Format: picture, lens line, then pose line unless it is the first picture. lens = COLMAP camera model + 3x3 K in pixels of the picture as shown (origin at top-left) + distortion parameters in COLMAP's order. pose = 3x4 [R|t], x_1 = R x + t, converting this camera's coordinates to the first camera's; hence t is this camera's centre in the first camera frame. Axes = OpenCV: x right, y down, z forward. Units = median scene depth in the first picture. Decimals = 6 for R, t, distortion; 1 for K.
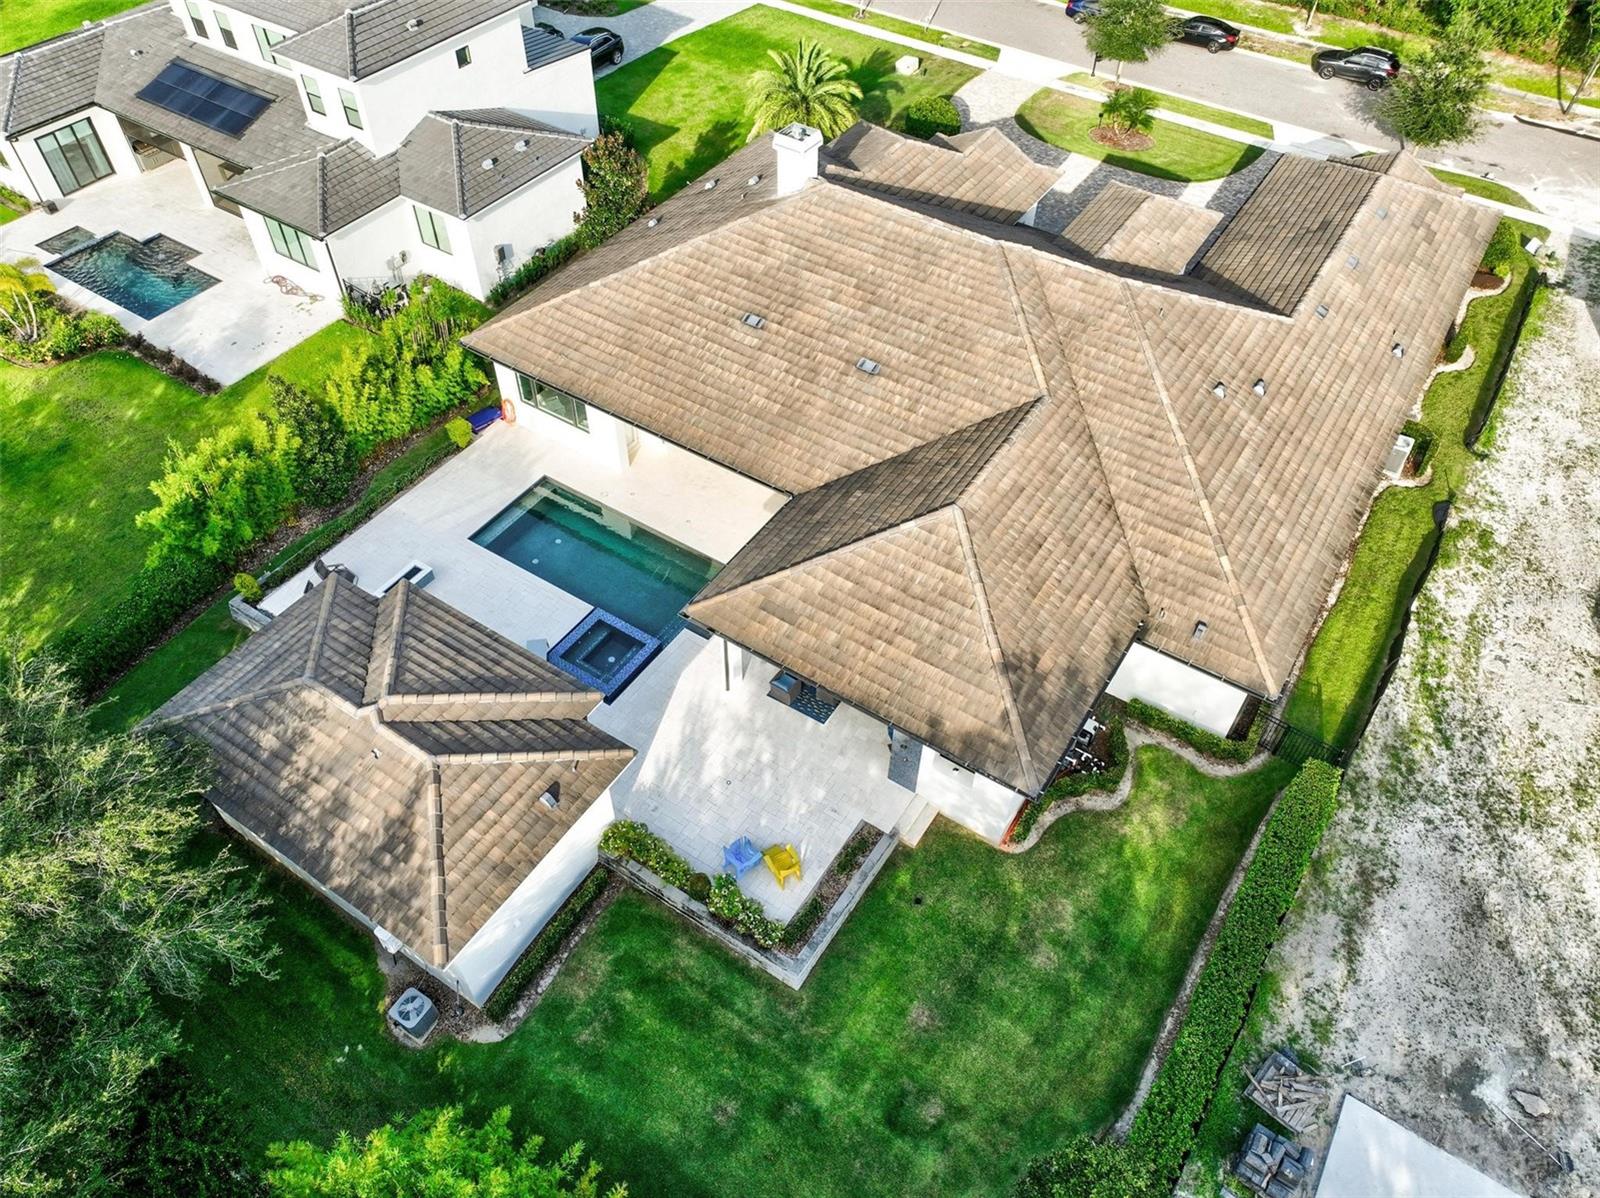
lens RADIAL K [[1125.6, 0, 800.0], [0, 1125.6, 603.4], [0, 0, 1]] dist [-0.005868, 0.023910]
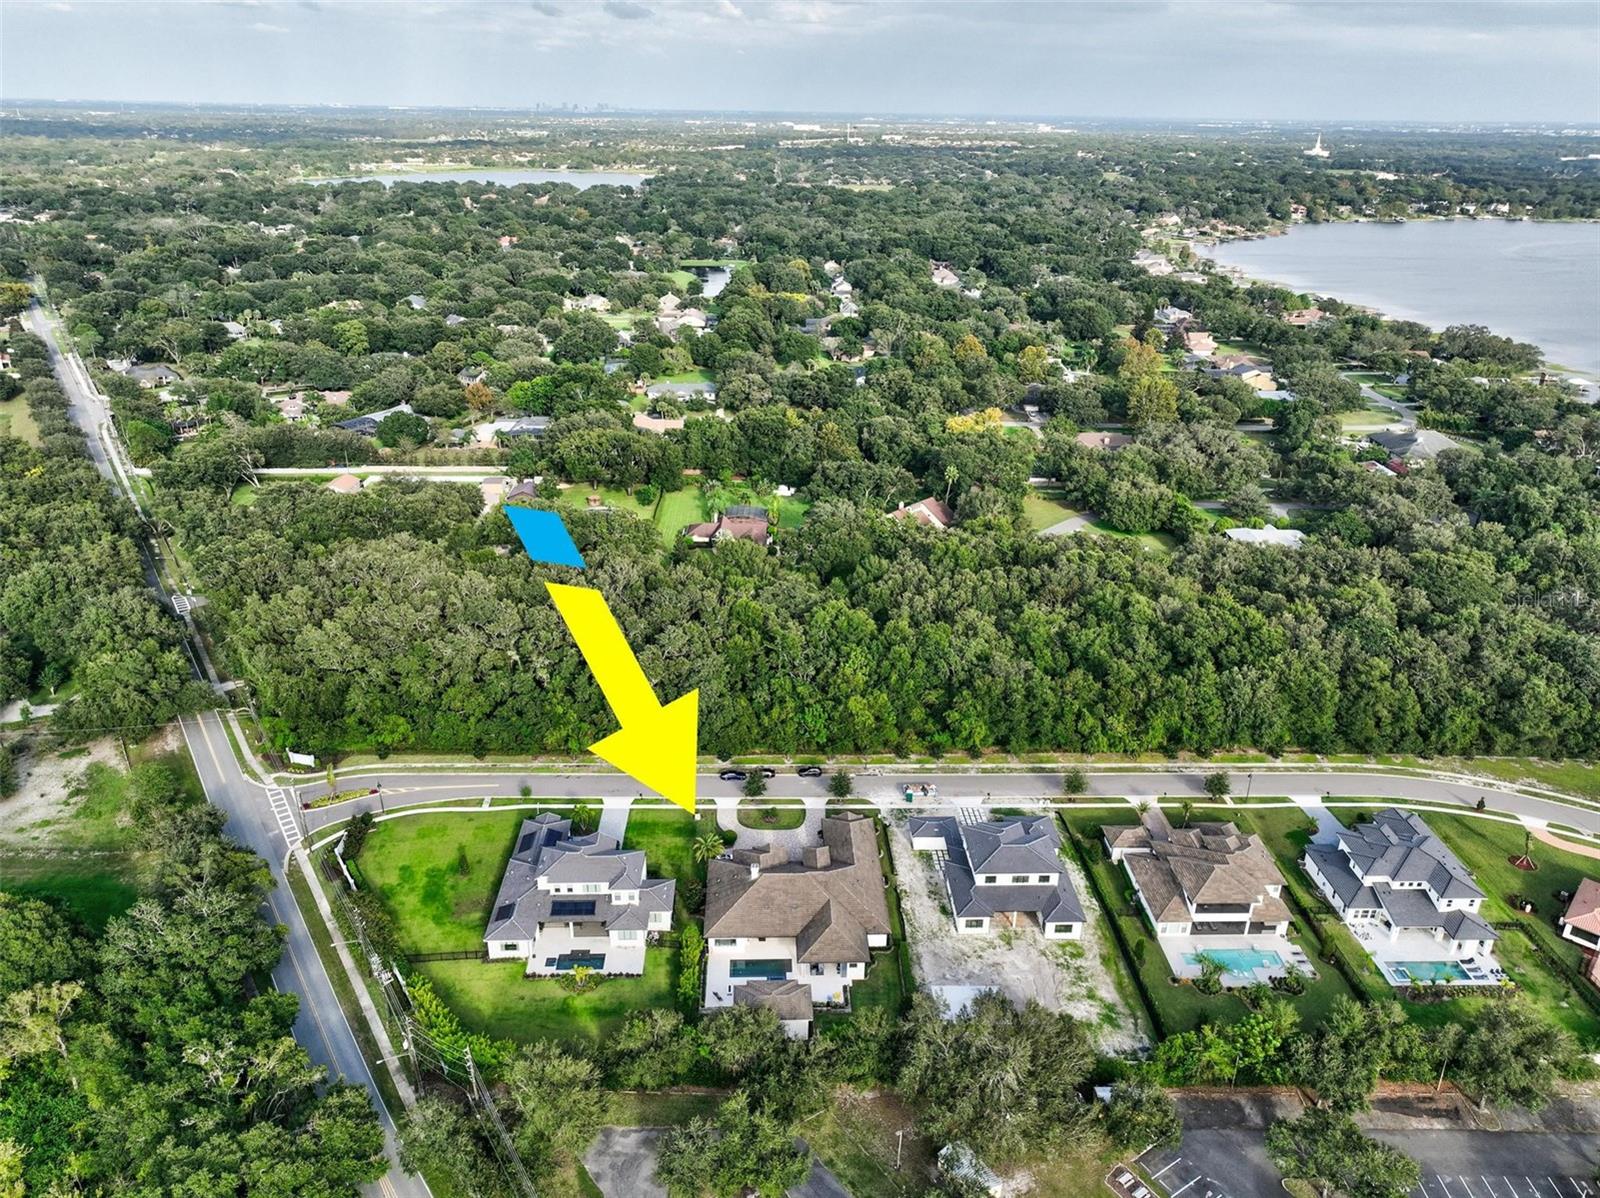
lens RADIAL K [[1121.6, 0, 800.7], [0, 1121.6, 605.2], [0, 0, 1]] dist [0.002962, 0.011354]
pose [[0.816612, -0.237190, 0.526200, -2.199631], [0.428352, 0.860086, -0.277068, 0.027444], [-0.386860, 0.451656, 0.803957, -3.574759]]
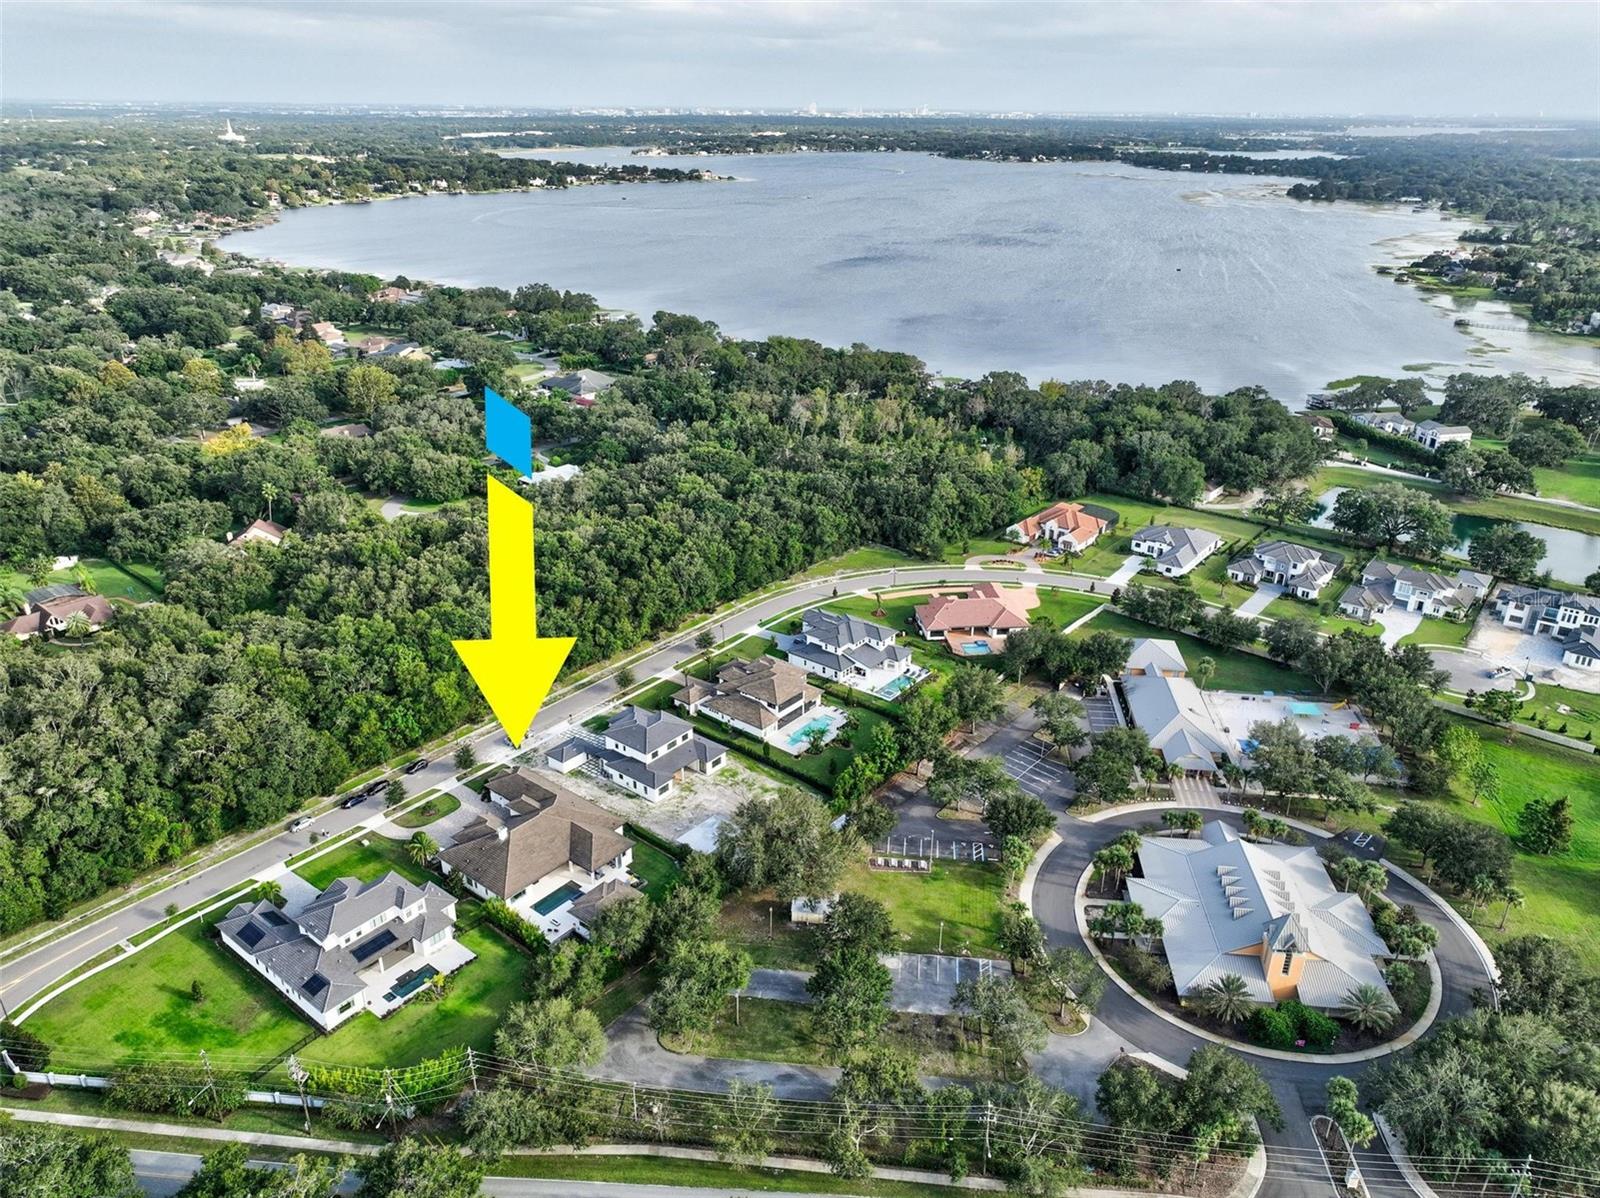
lens RADIAL K [[1121.6, 0, 800.7], [0, 1121.6, 605.2], [0, 0, 1]] dist [0.002962, 0.011354]
pose [[0.088140, -0.420872, 0.902828, -4.416257], [0.737581, 0.636734, 0.224820, -1.306877], [-0.669481, 0.646093, 0.366549, -2.663657]]
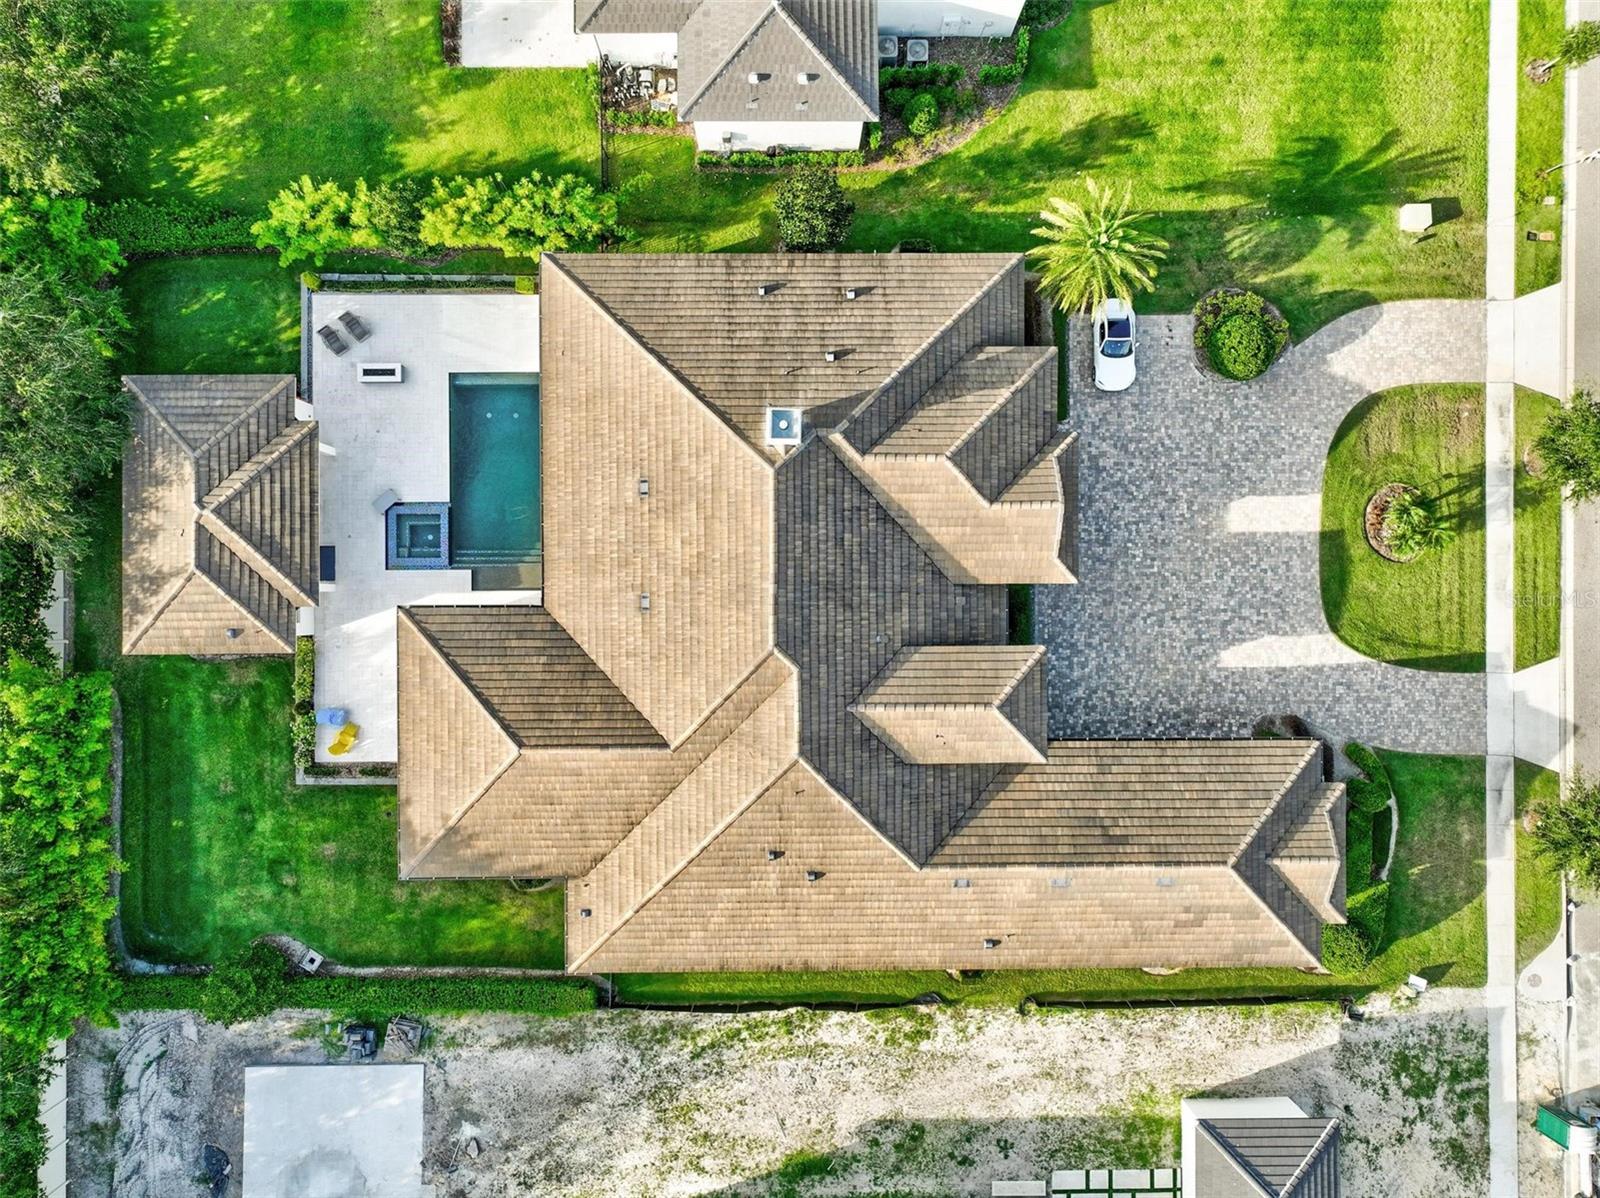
lens RADIAL K [[1125.6, 0, 800.0], [0, 1125.6, 603.4], [0, 0, 1]] dist [-0.005868, 0.023910]
pose [[0.551603, 0.834070, -0.007817, 0.163123], [-0.625272, 0.419683, 0.657953, -1.114139], [0.552059, -0.358041, 0.753019, 0.177902]]
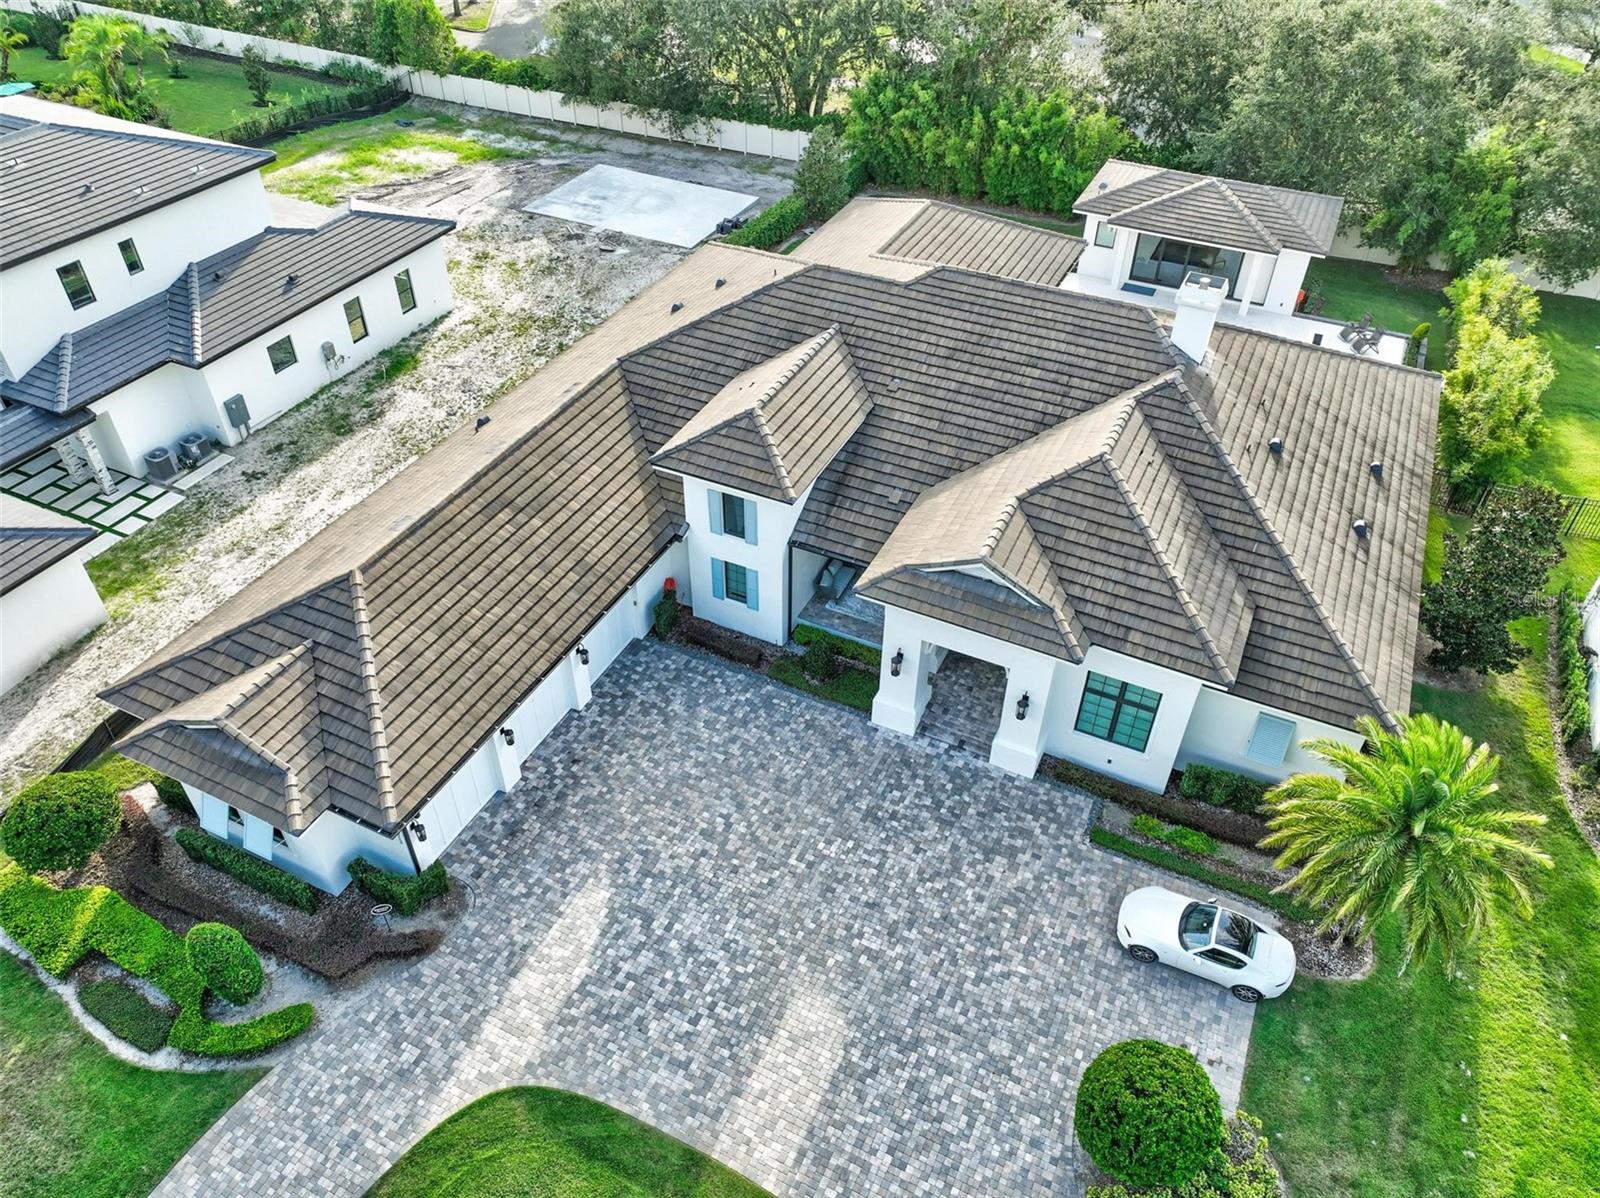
lens RADIAL K [[1125.6, 0, 800.0], [0, 1125.6, 603.4], [0, 0, 1]] dist [-0.005868, 0.023910]
pose [[-0.991238, 0.065694, -0.114591, 0.435055], [-0.113282, 0.023328, 0.993289, -1.292124], [0.067926, 0.997567, -0.015682, 1.315685]]
